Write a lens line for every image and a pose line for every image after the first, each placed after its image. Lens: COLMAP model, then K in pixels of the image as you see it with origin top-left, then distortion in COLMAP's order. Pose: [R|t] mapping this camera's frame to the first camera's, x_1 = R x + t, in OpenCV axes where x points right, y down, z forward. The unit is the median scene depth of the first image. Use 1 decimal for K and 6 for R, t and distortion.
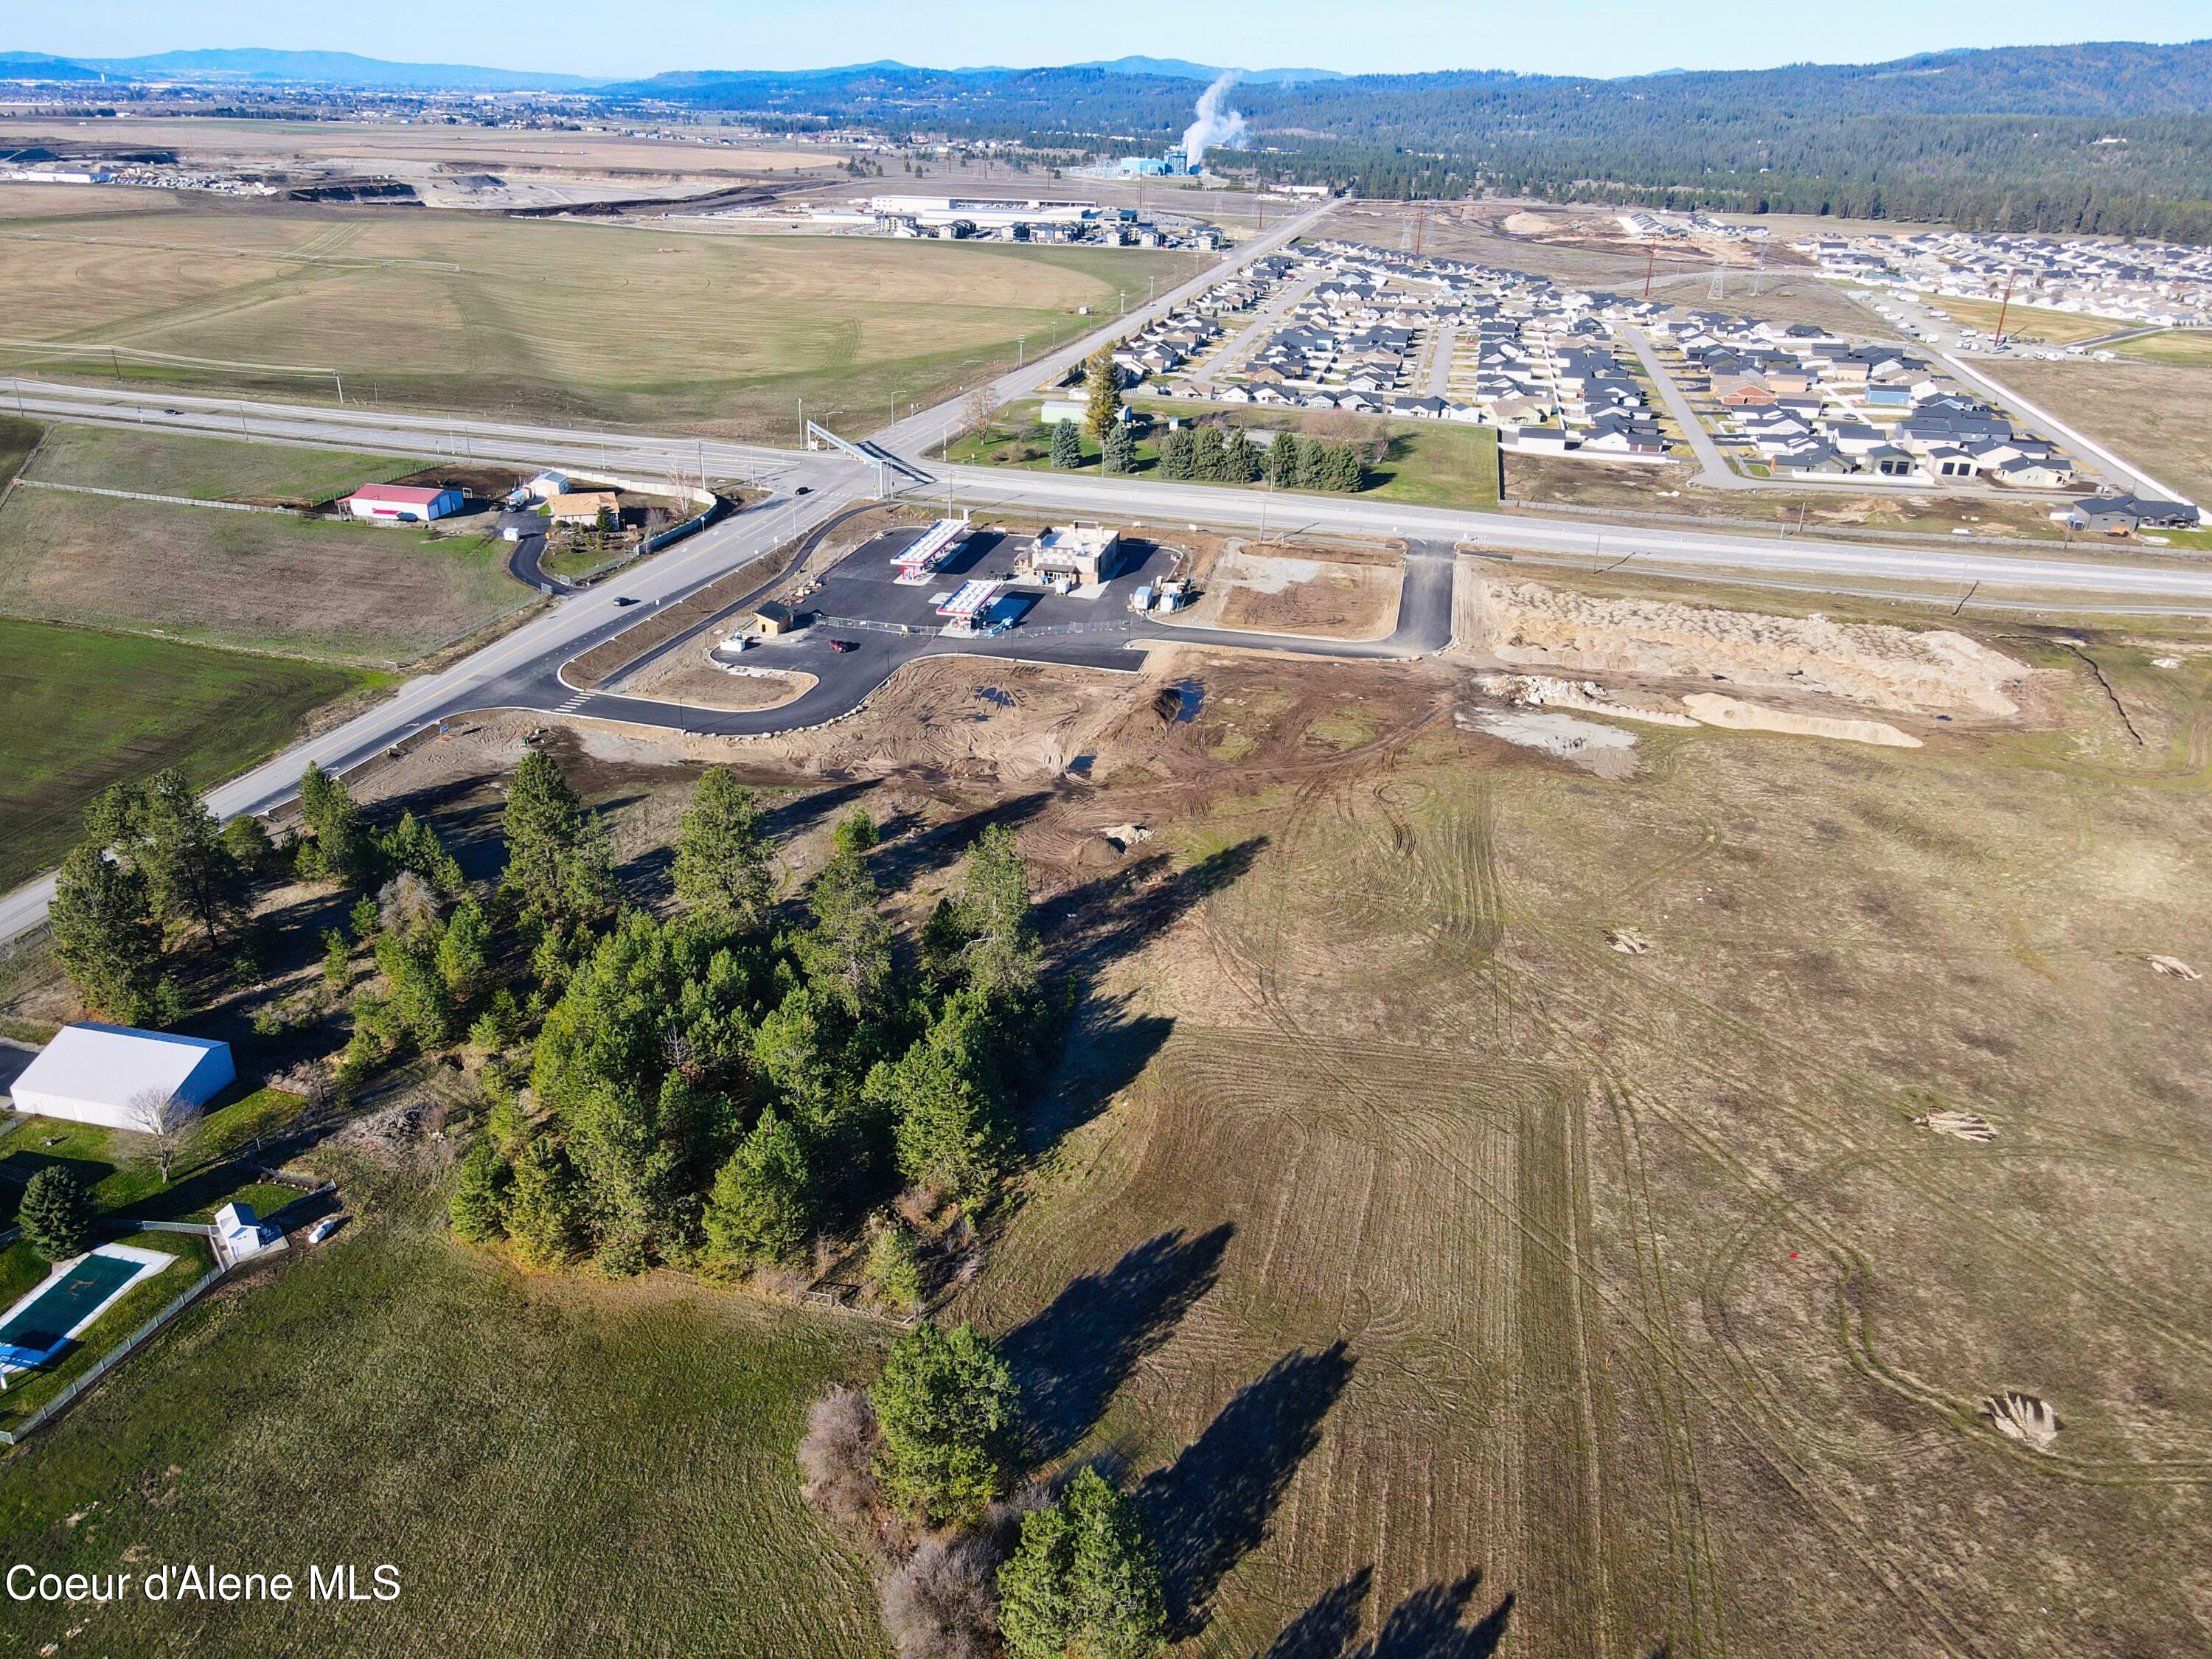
lens RADIAL K [[1650.8, 0, 1057.4], [0, 1650.8, 831.2], [0, 0, 1]] dist [0.006931, -0.006461]
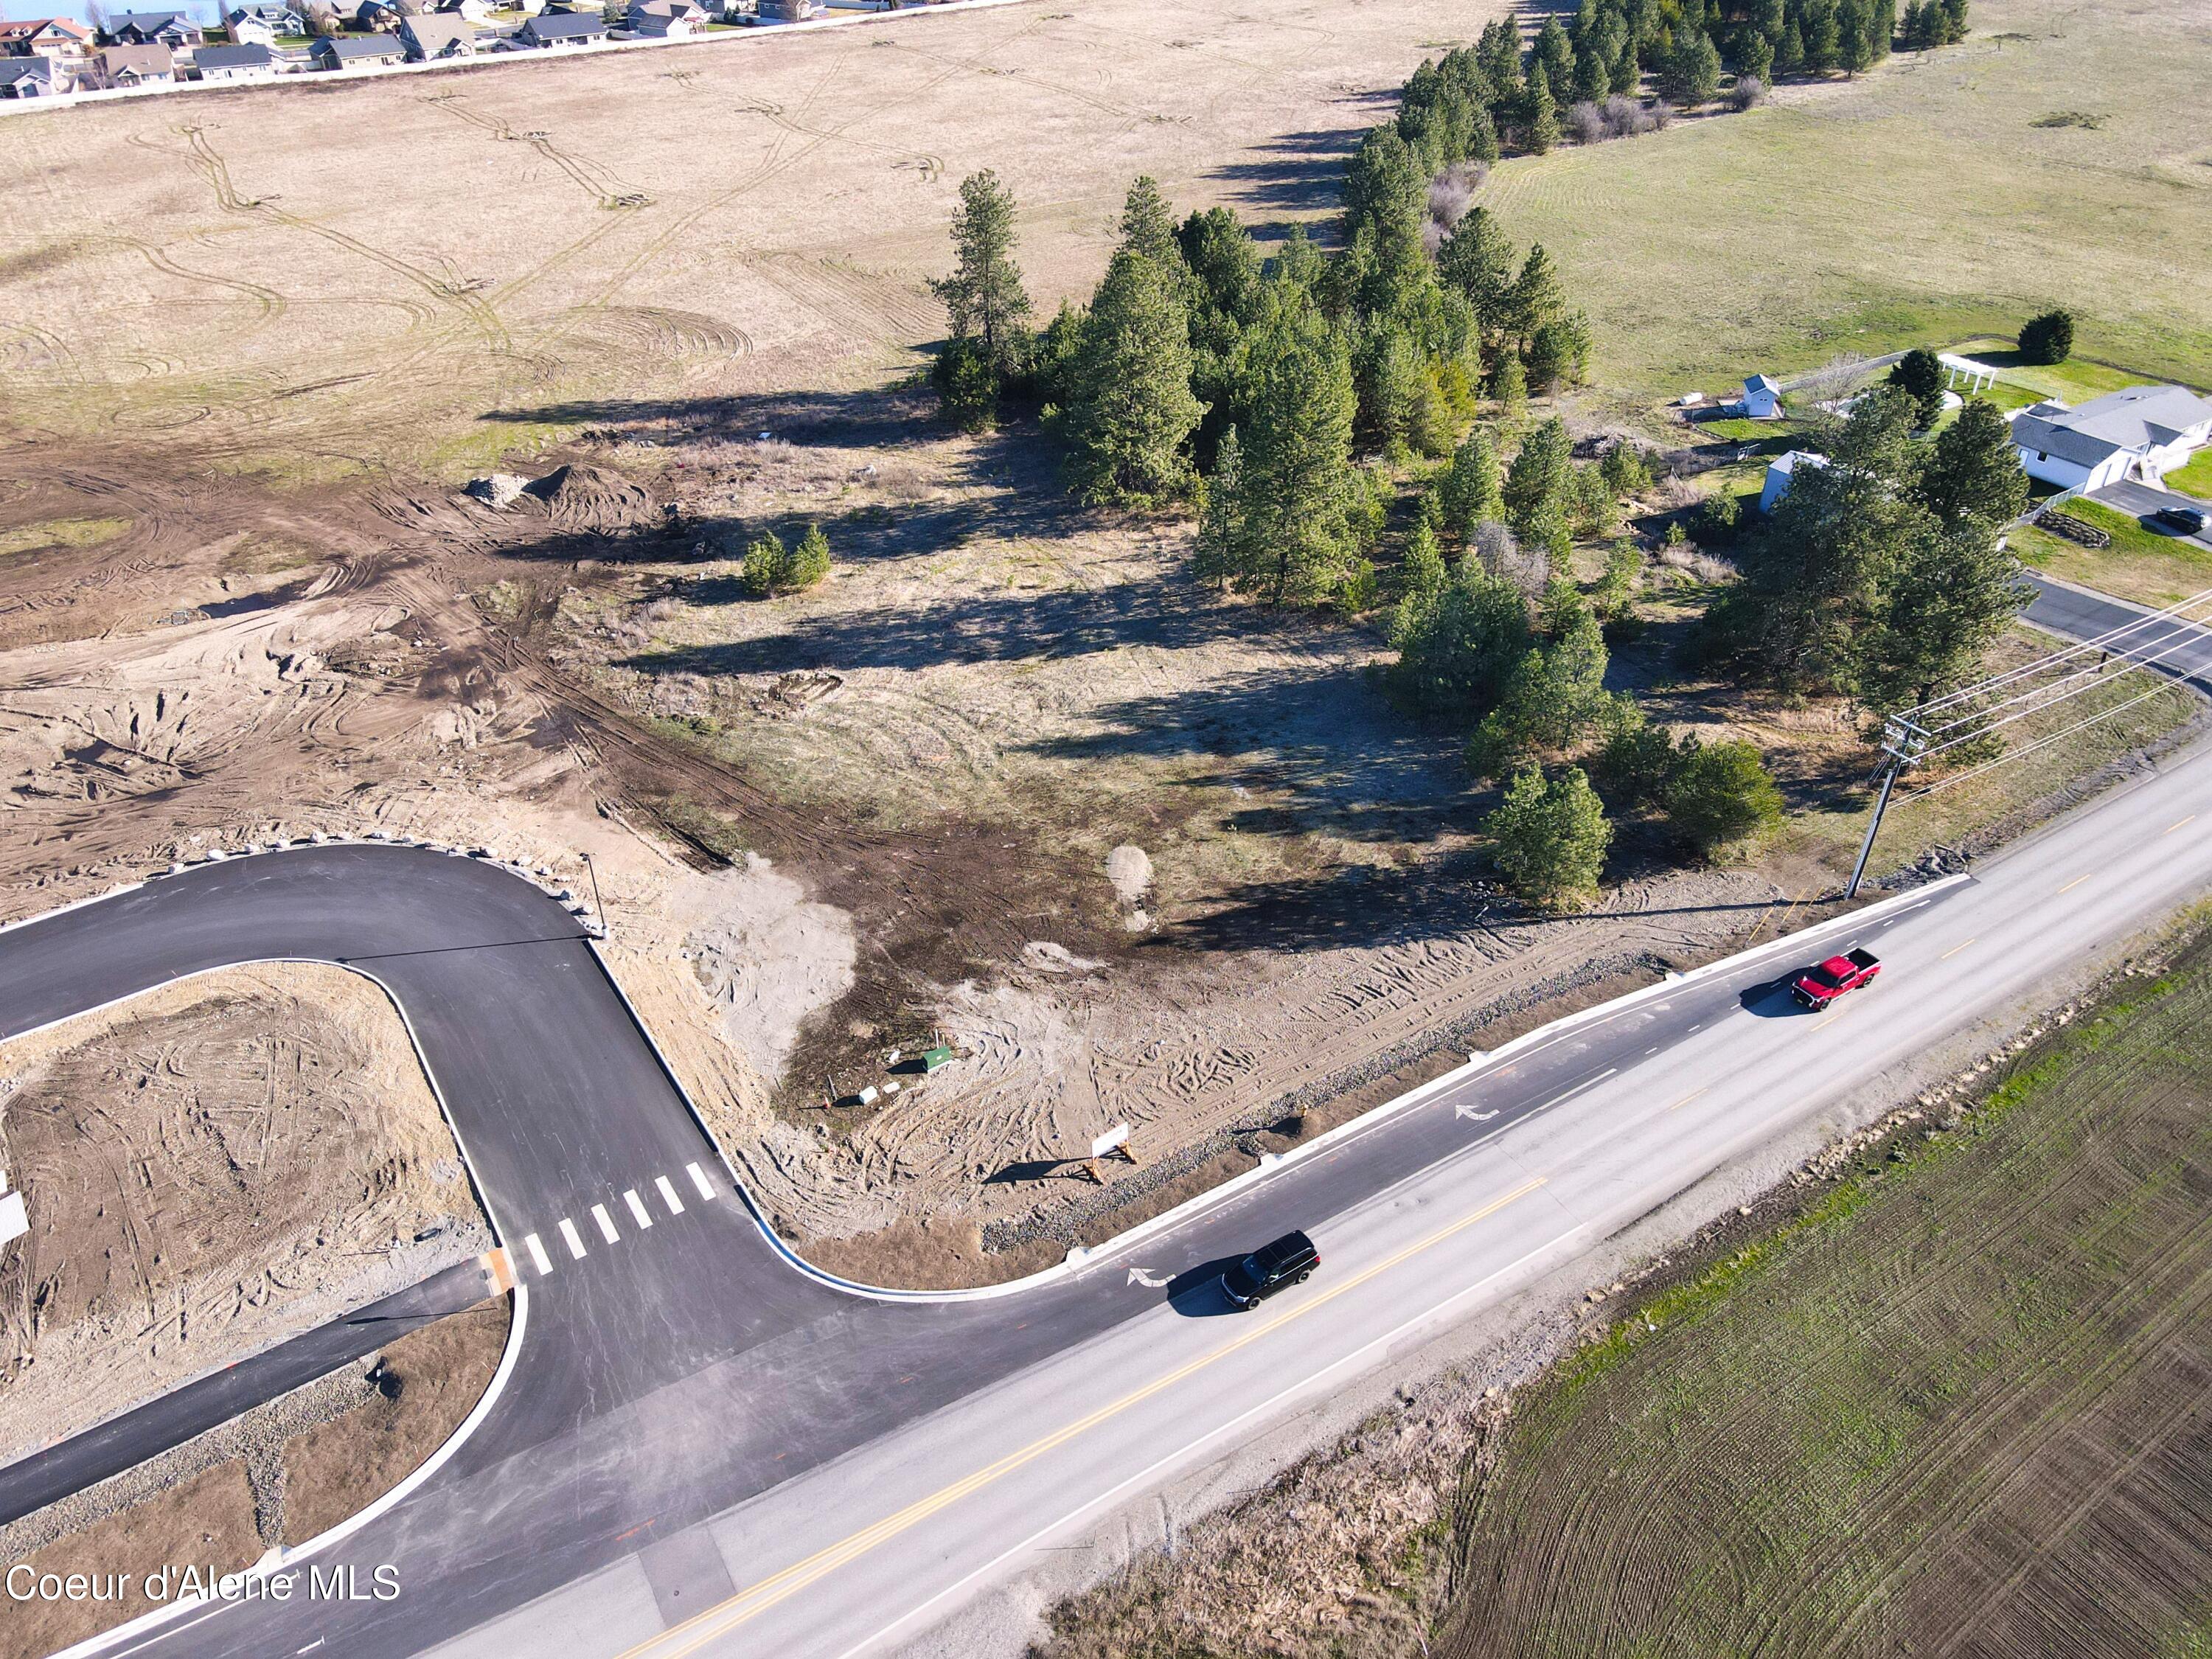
lens RADIAL K [[1573.9, 0, 1071.4], [0, 1573.9, 836.7], [0, 0, 1]] dist [0.015433, 0.007871]
pose [[-0.712912, -0.420931, 0.560868, -0.437976], [0.286362, 0.555334, 0.780769, -0.285168], [-0.640119, 0.717231, -0.275366, 0.898933]]
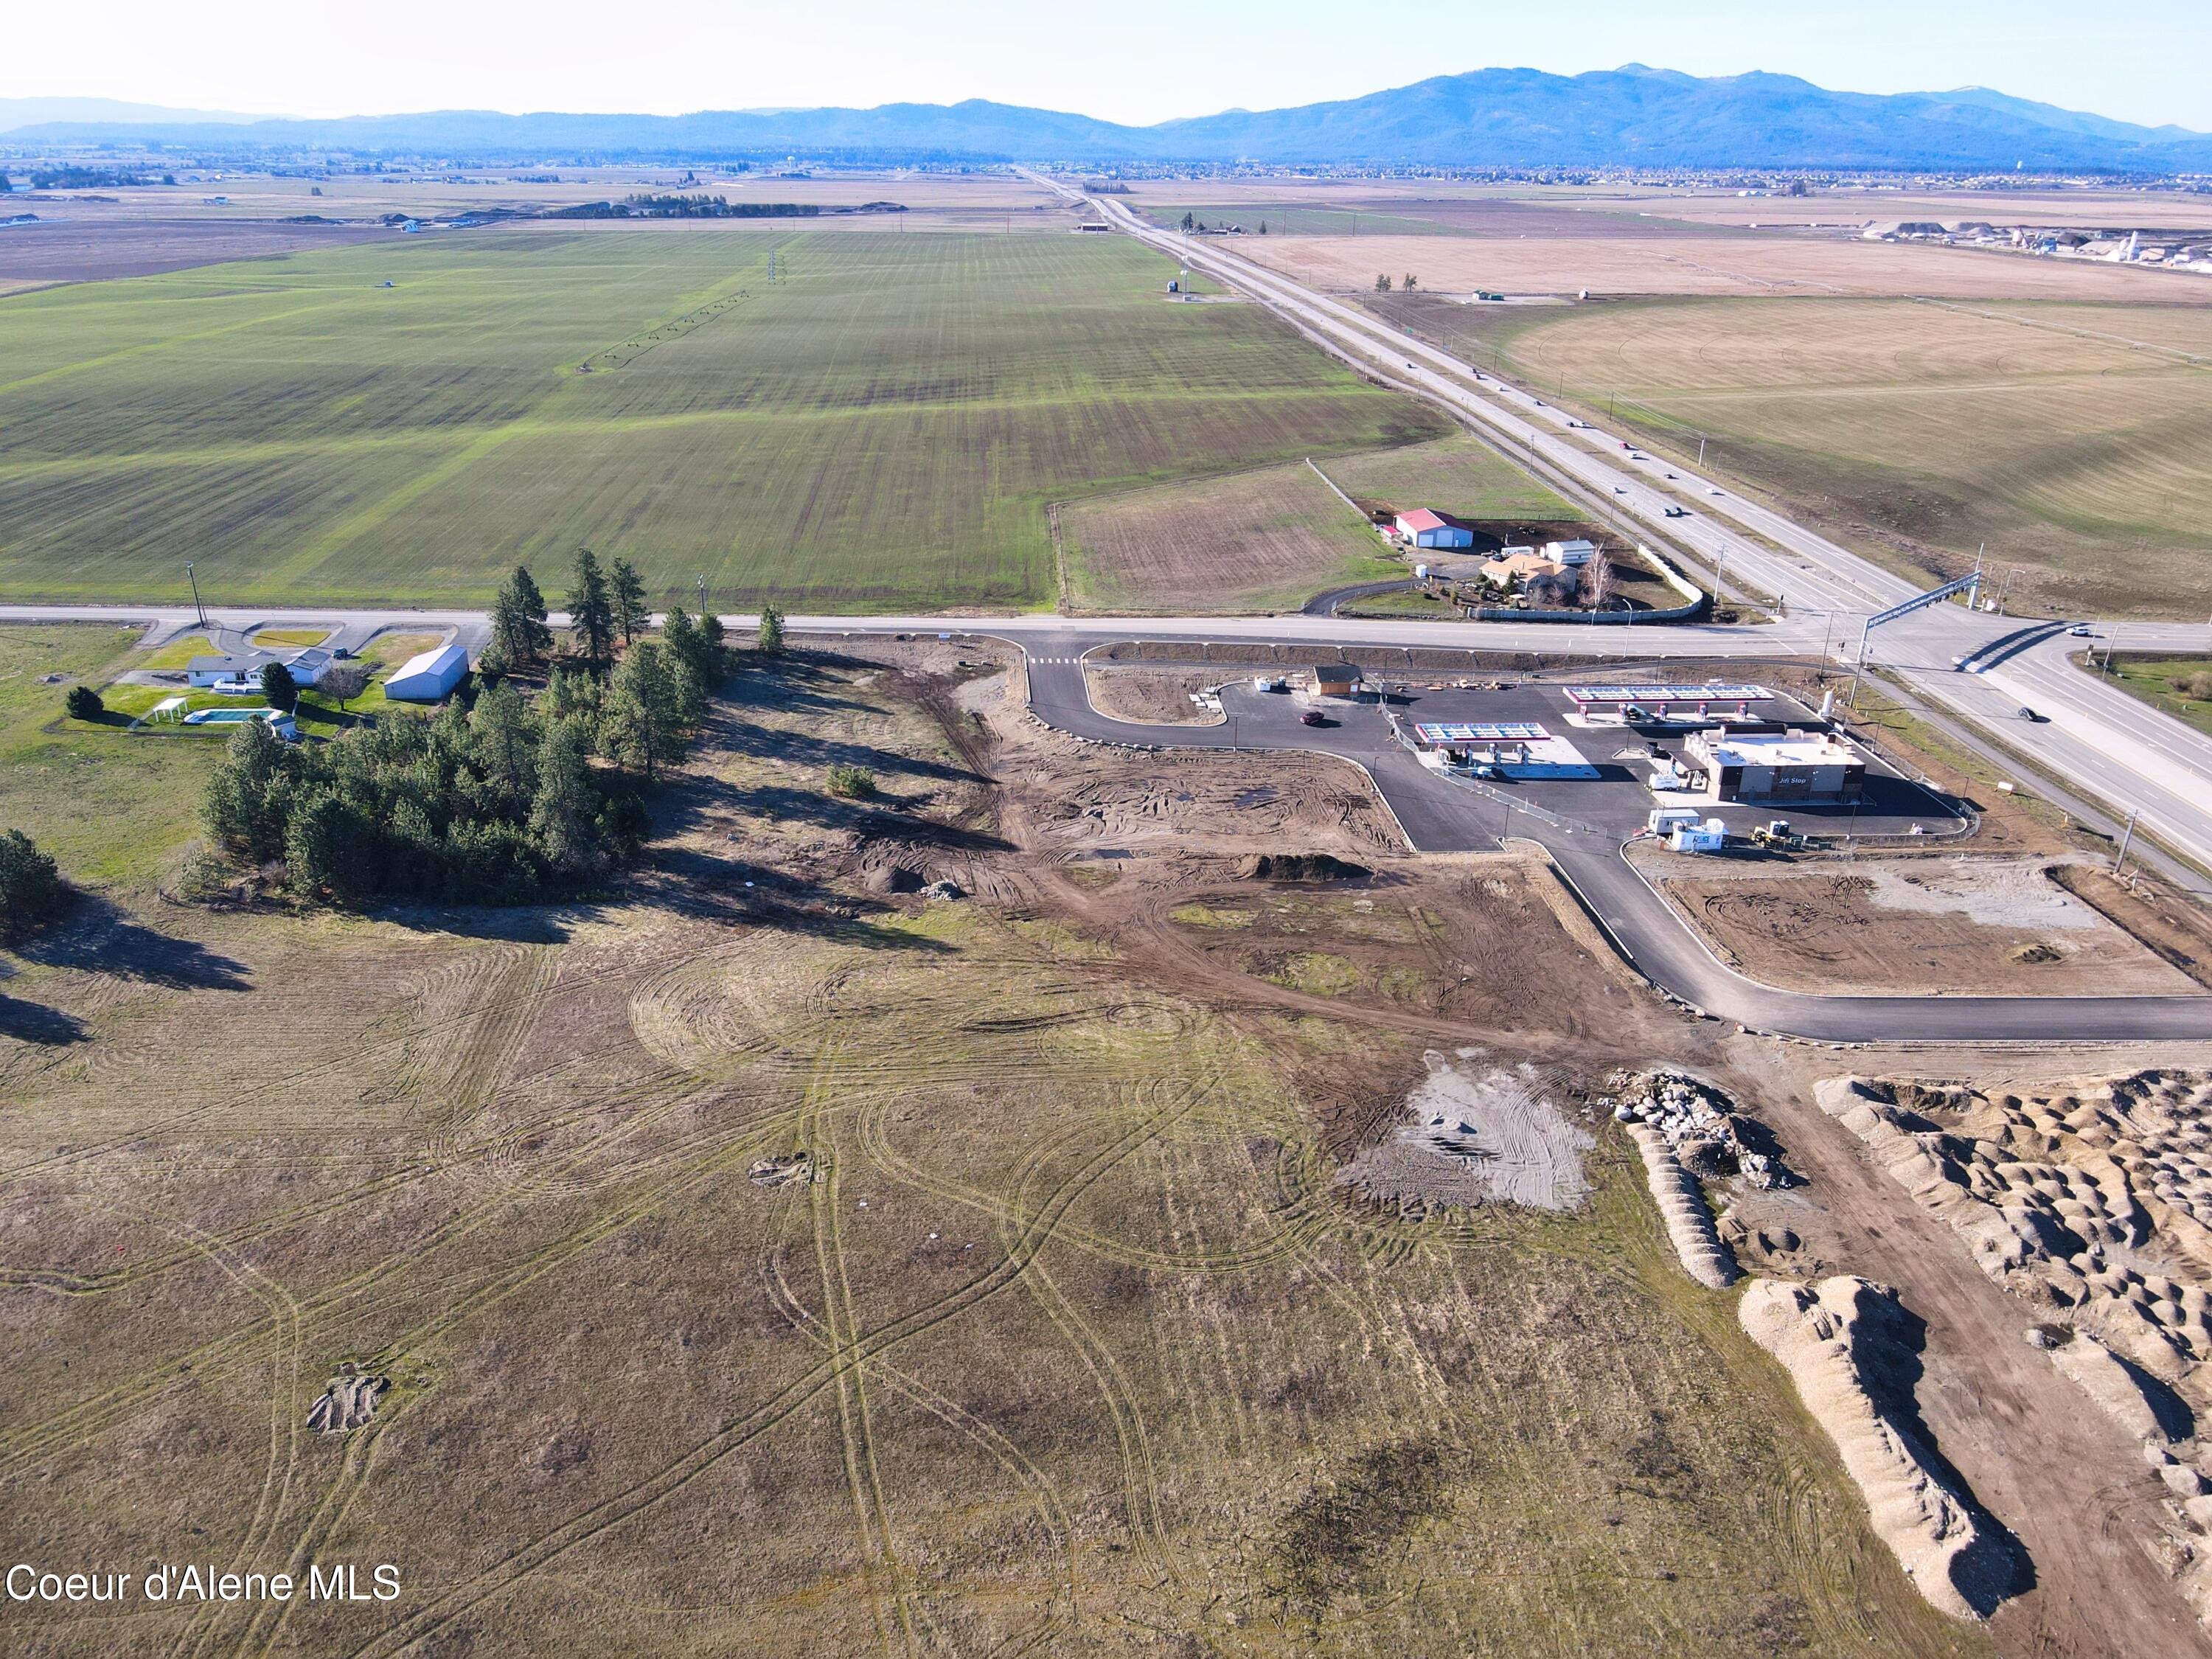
lens RADIAL K [[1618.4, 0, 1040.1], [0, 1618.4, 822.5], [0, 0, 1]] dist [0.005447, 0.012974]
pose [[0.273995, 0.363867, -0.890240, 0.715774], [-0.404462, 0.883421, 0.236596, -0.226534], [0.872547, 0.295242, 0.389224, 0.528357]]
